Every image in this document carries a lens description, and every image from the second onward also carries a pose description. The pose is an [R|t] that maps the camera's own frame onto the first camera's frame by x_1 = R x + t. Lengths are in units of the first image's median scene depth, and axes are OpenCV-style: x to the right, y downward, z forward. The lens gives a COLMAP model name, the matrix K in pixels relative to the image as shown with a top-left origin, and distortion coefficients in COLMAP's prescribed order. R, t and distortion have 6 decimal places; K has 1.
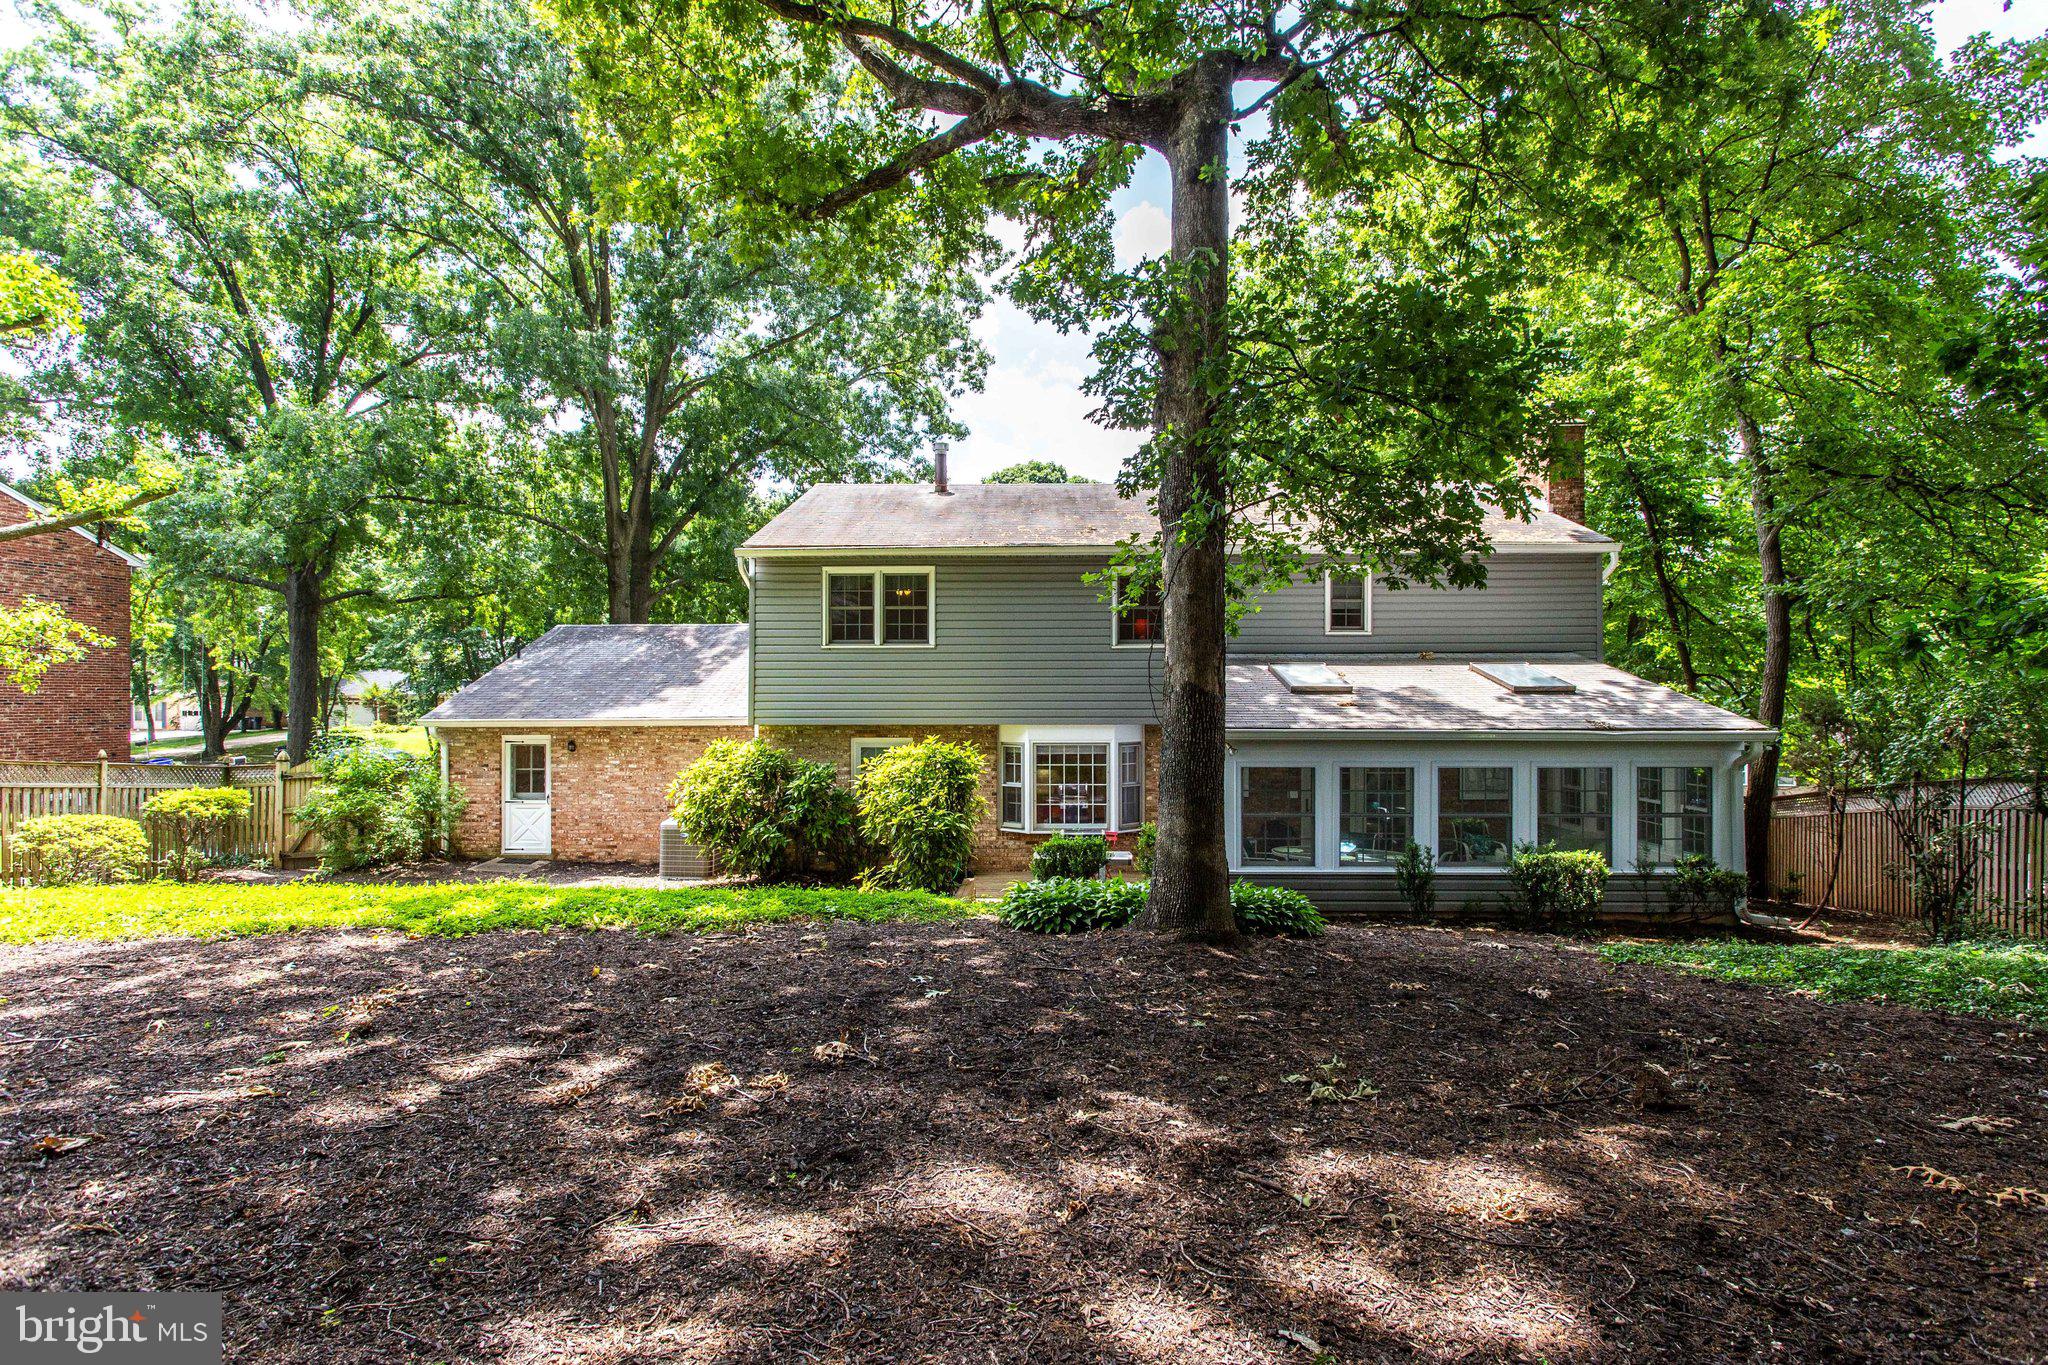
lens RADIAL K [[1007.0, 0, 1050.2], [0, 1007.0, 691.3], [0, 0, 1]] dist [0.002592, 0.000726]
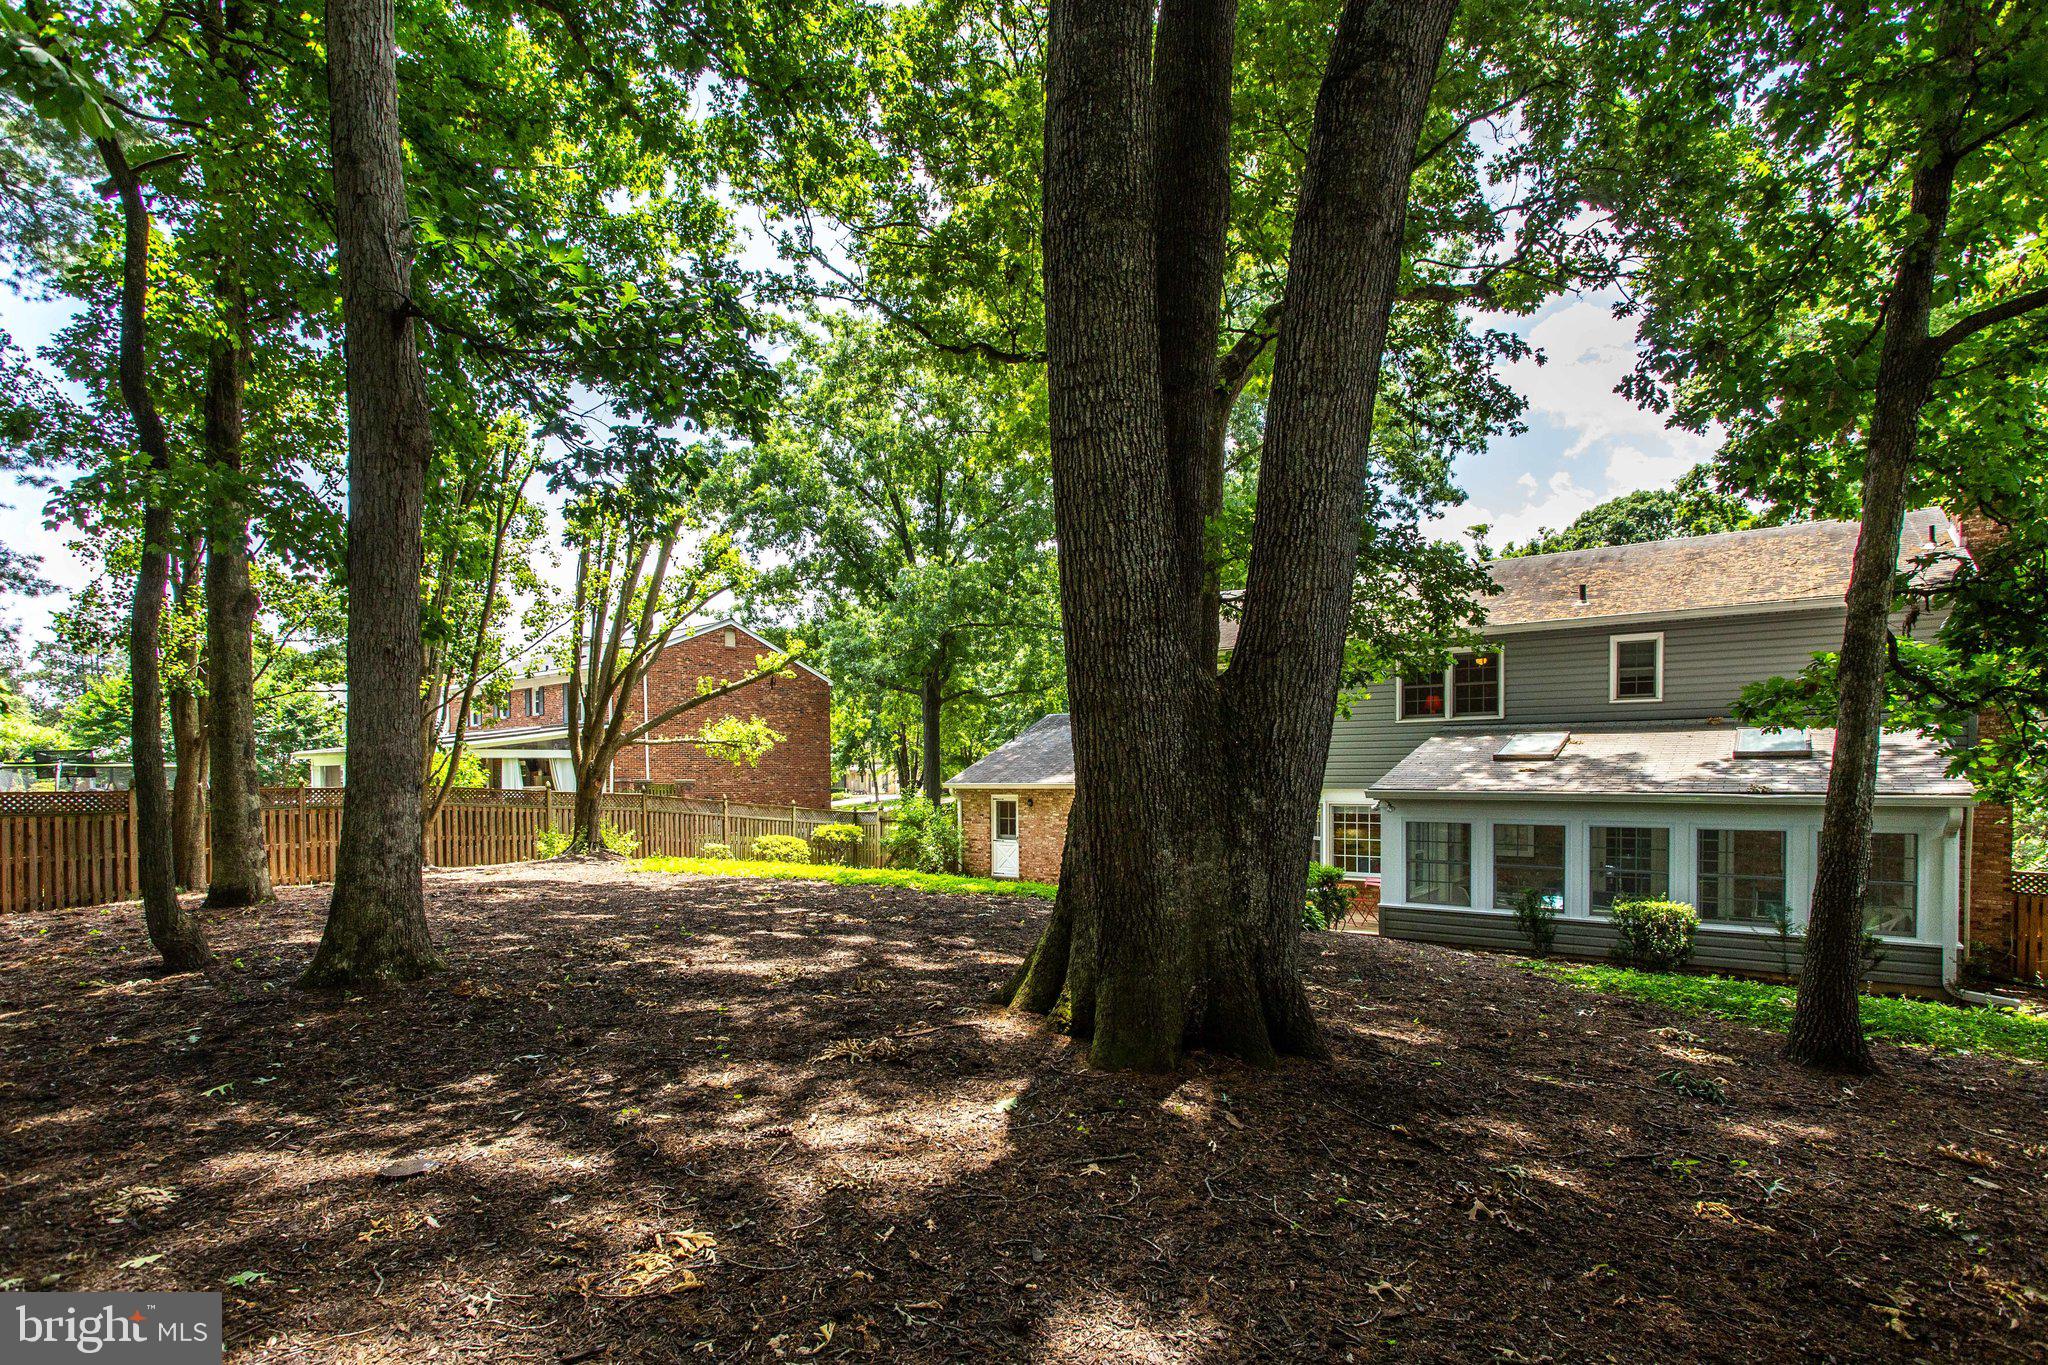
lens RADIAL K [[1022.6, 0, 990.9], [0, 1022.6, 785.3], [0, 0, 1]] dist [0.000261, -0.000026]
pose [[0.805449, 0.004609, -0.592647, 0.379015], [0.008322, 0.999783, 0.019086, 0.002444], [0.592606, -0.020305, 0.805237, -0.216764]]
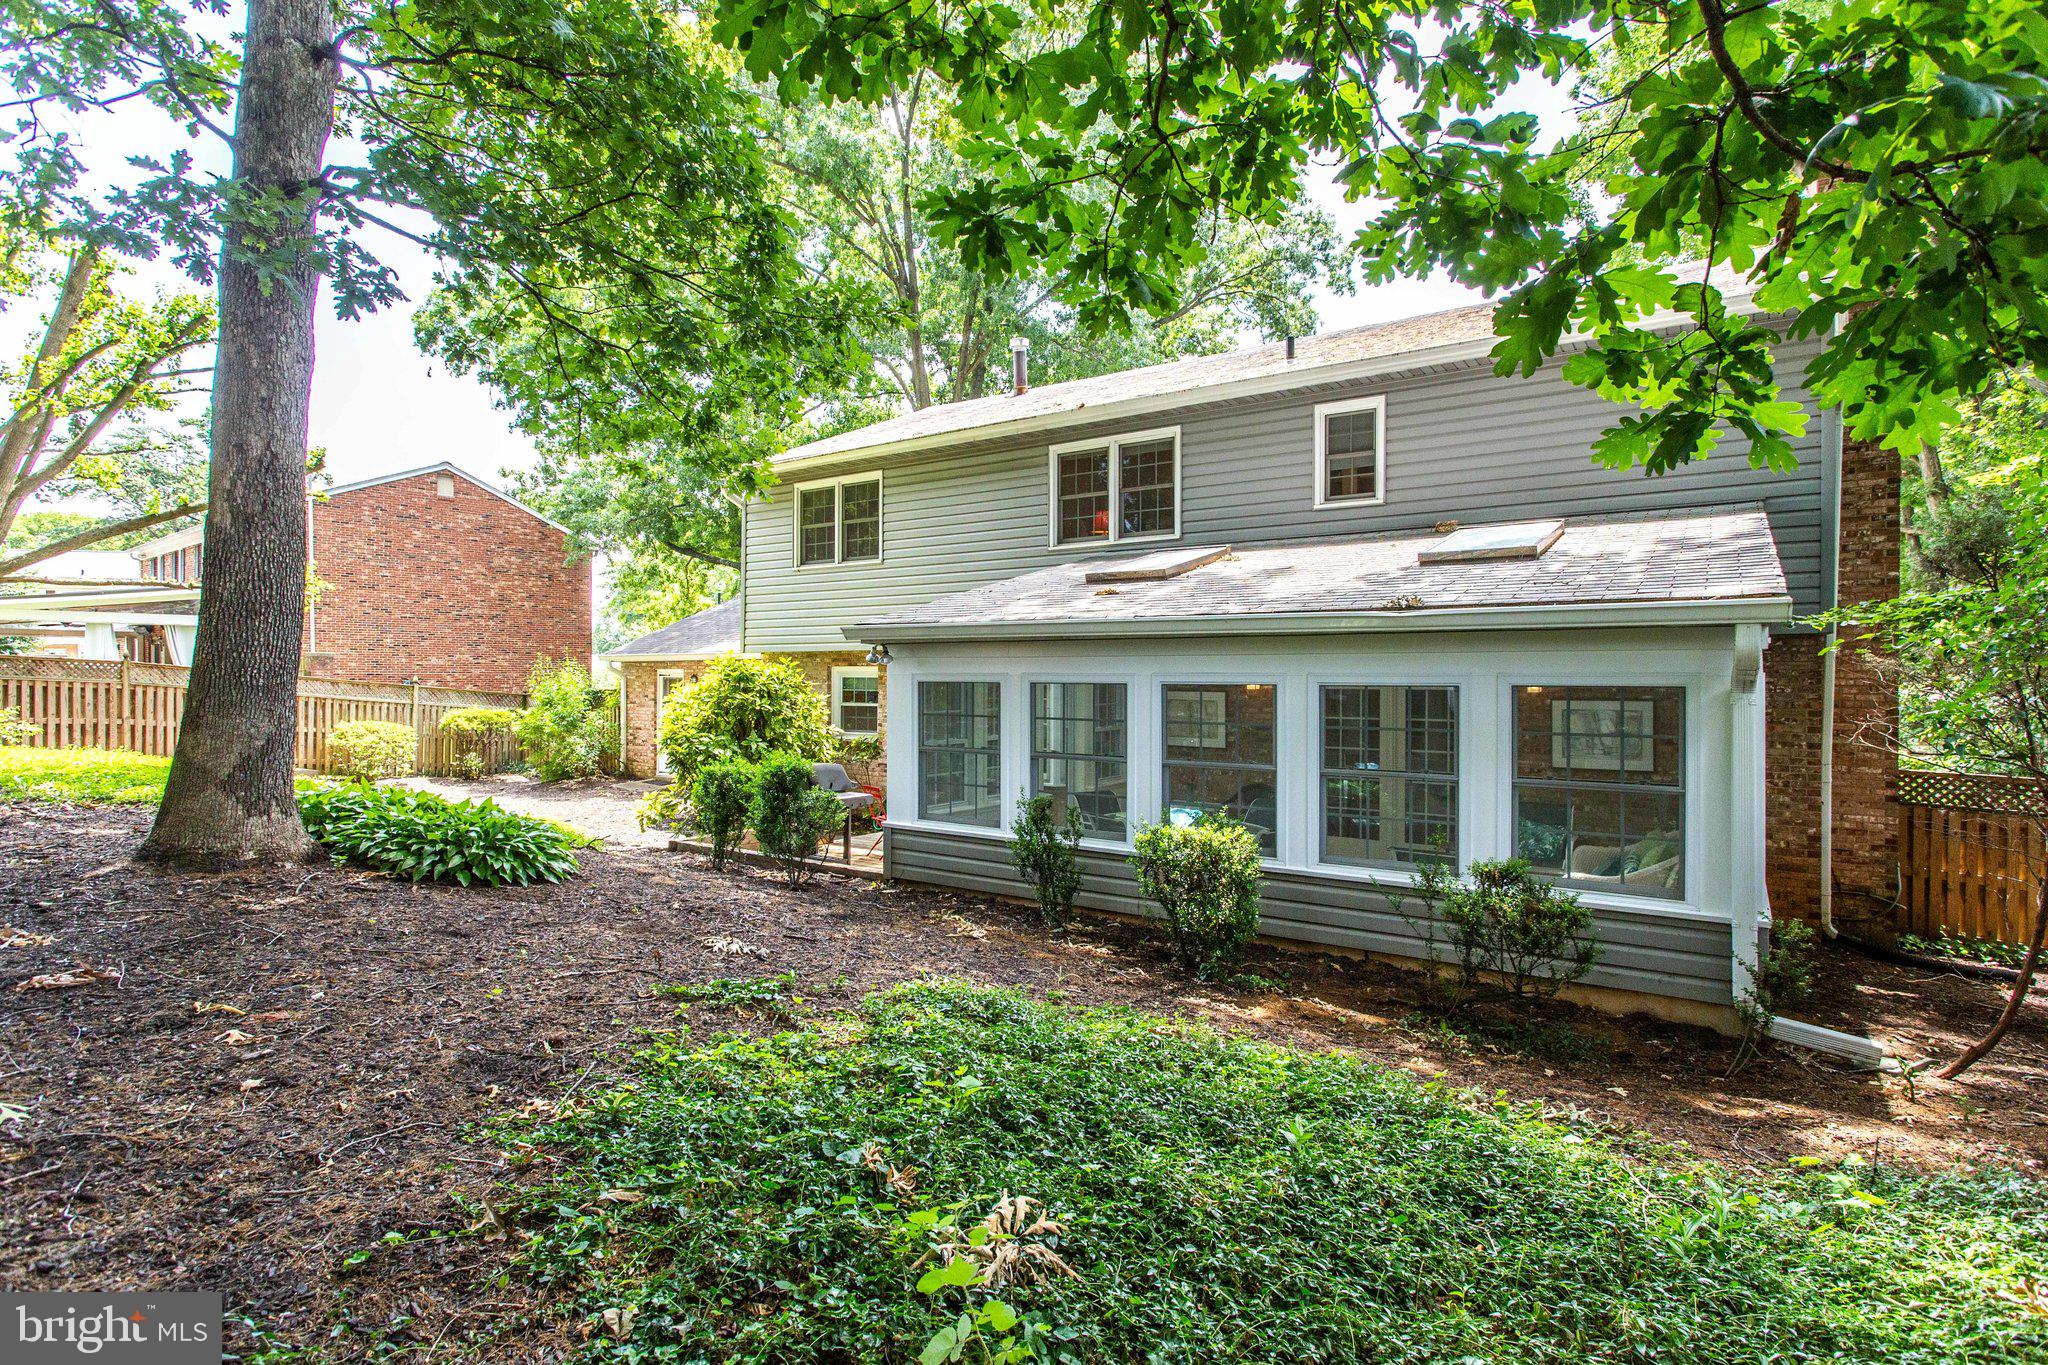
lens RADIAL K [[1014.5, 0, 1034.5], [0, 1014.5, 664.6], [0, 0, 1]] dist [0.000036, 0.000189]
pose [[0.836792, -0.001924, -0.547517, 0.480610], [-0.000943, 0.999987, -0.004954, 0.049972], [0.547520, 0.004662, 0.836780, 0.330054]]
